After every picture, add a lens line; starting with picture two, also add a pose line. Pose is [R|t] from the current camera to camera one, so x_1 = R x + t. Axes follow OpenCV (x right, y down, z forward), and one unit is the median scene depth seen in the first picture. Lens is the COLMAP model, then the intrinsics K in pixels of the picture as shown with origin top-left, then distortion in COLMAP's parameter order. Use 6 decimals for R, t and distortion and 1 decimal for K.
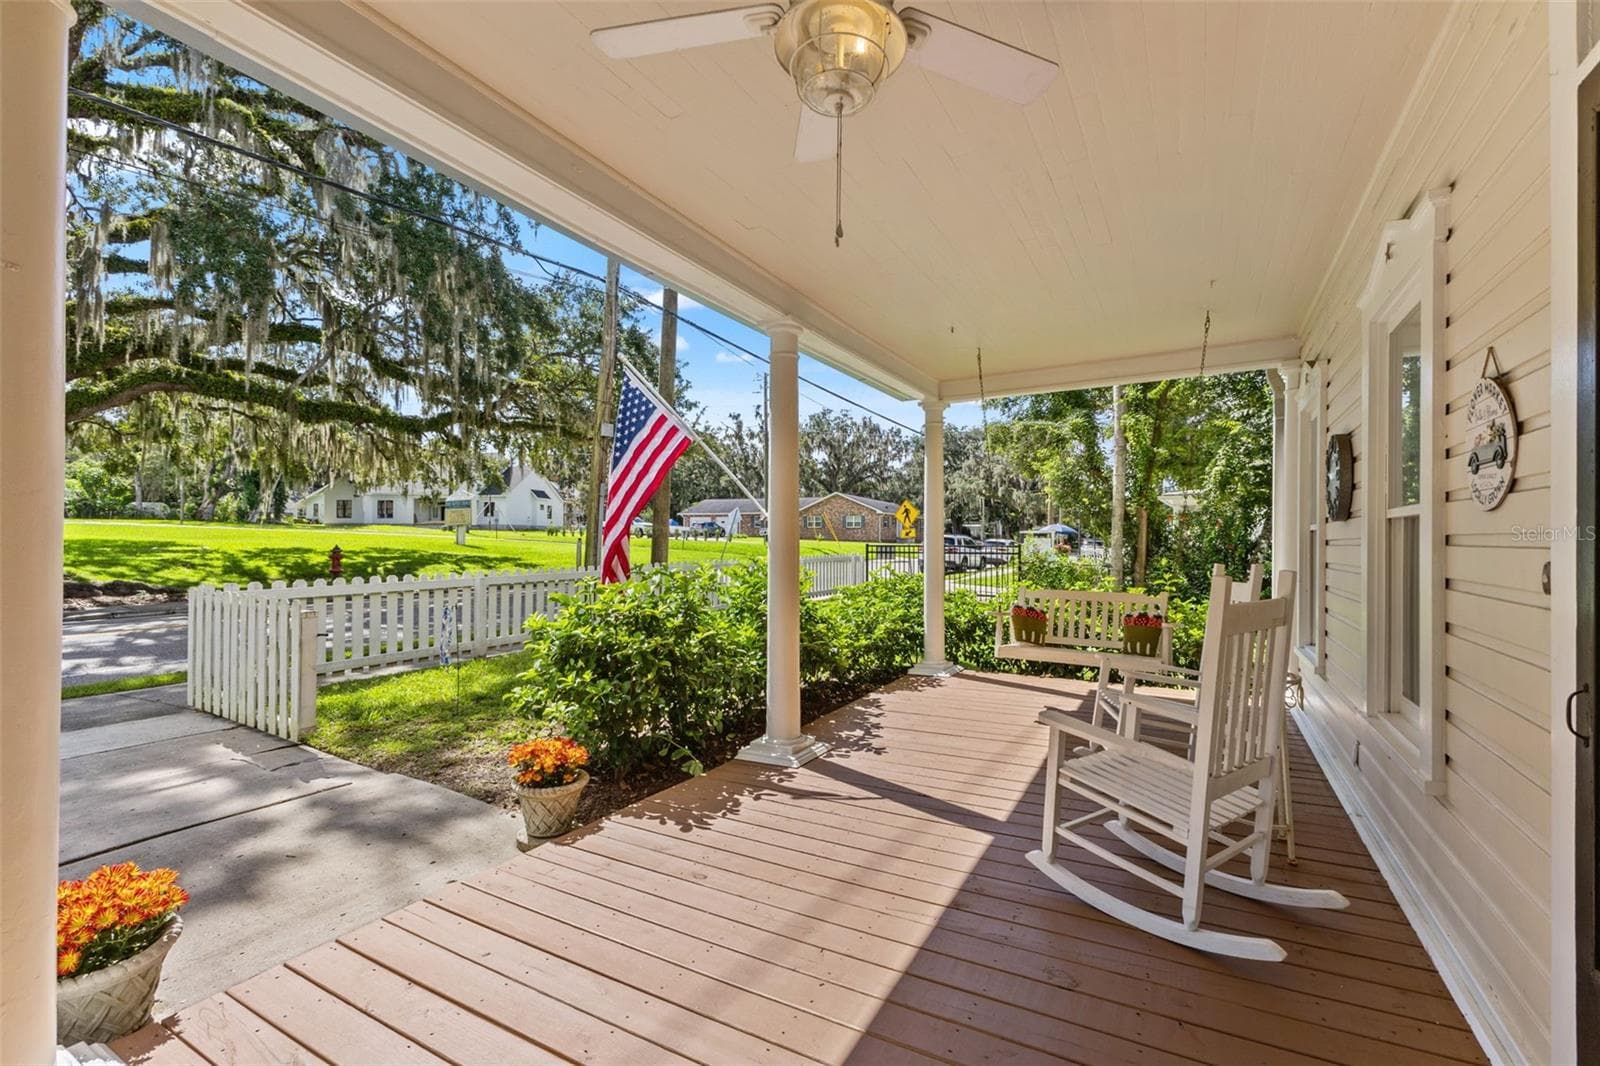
lens RADIAL K [[679.0, 0, 801.1], [0, 679.0, 537.2], [0, 0, 1]] dist [-0.003341, -0.000141]
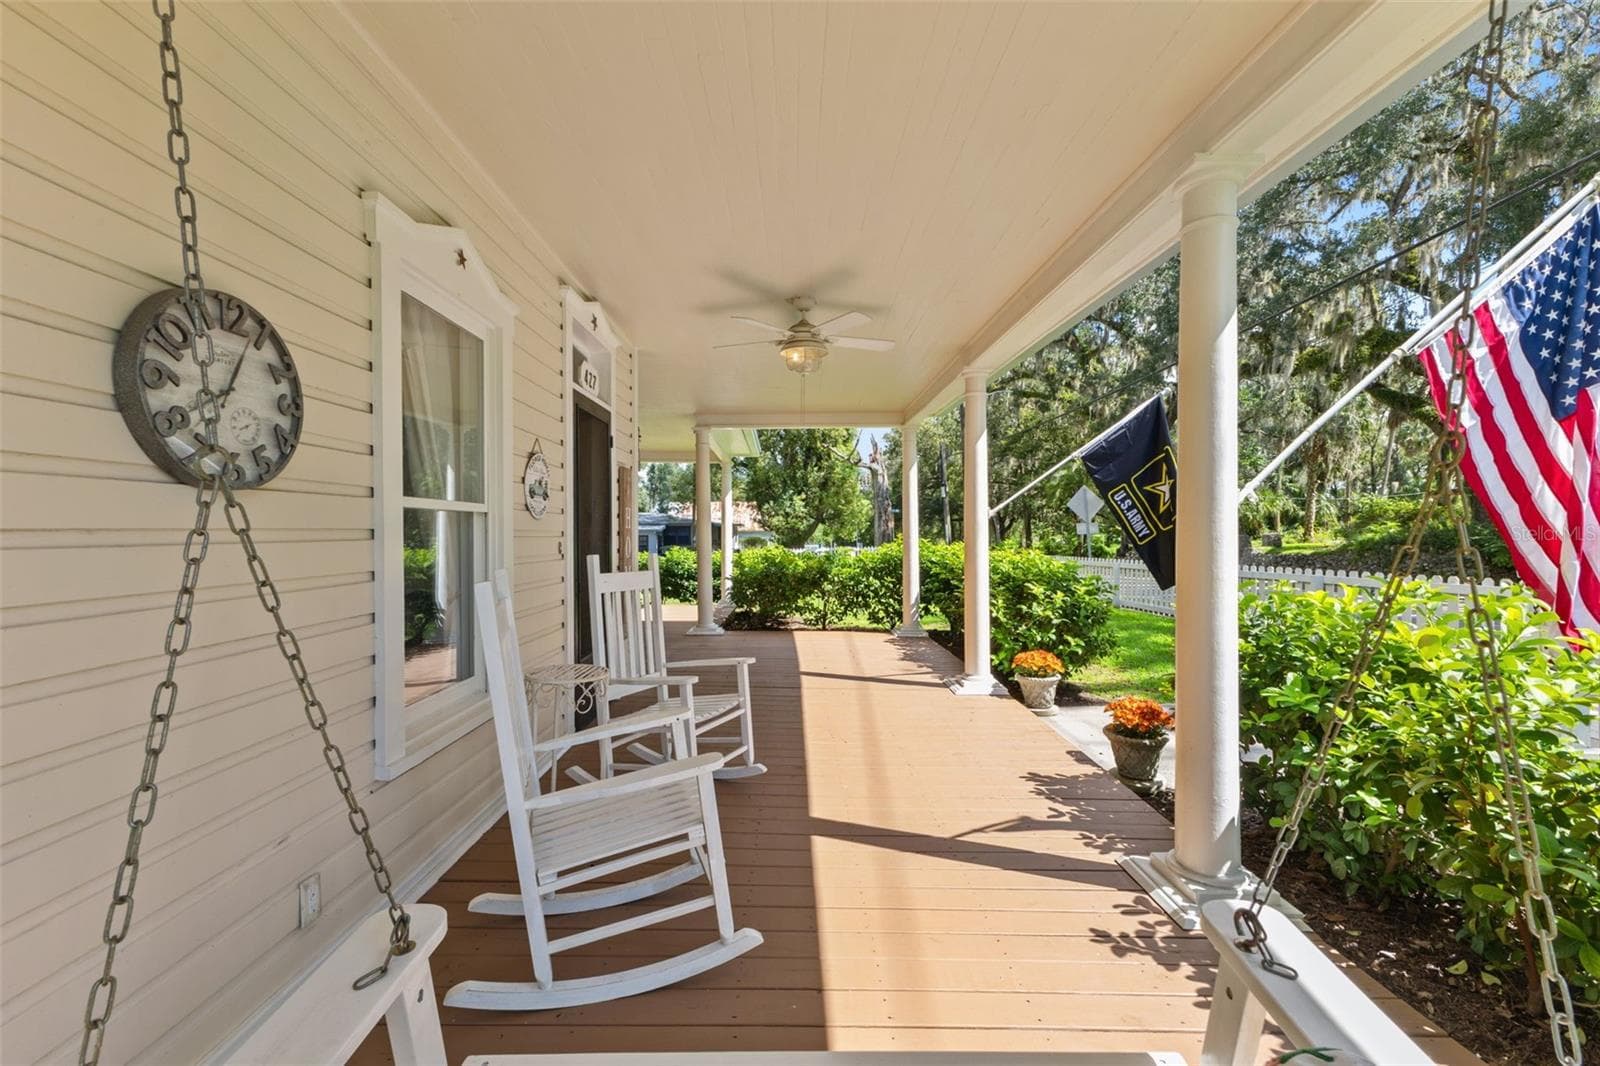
lens RADIAL K [[679.0, 0, 808.4], [0, 679.0, 533.9], [0, 0, 1]] dist [-0.003341, -0.000141]
pose [[-0.853464, -0.000291, -0.521152, 0.705688], [0.002268, 0.999988, -0.004273, 0.003386], [0.521147, -0.004829, -0.853453, 1.597256]]
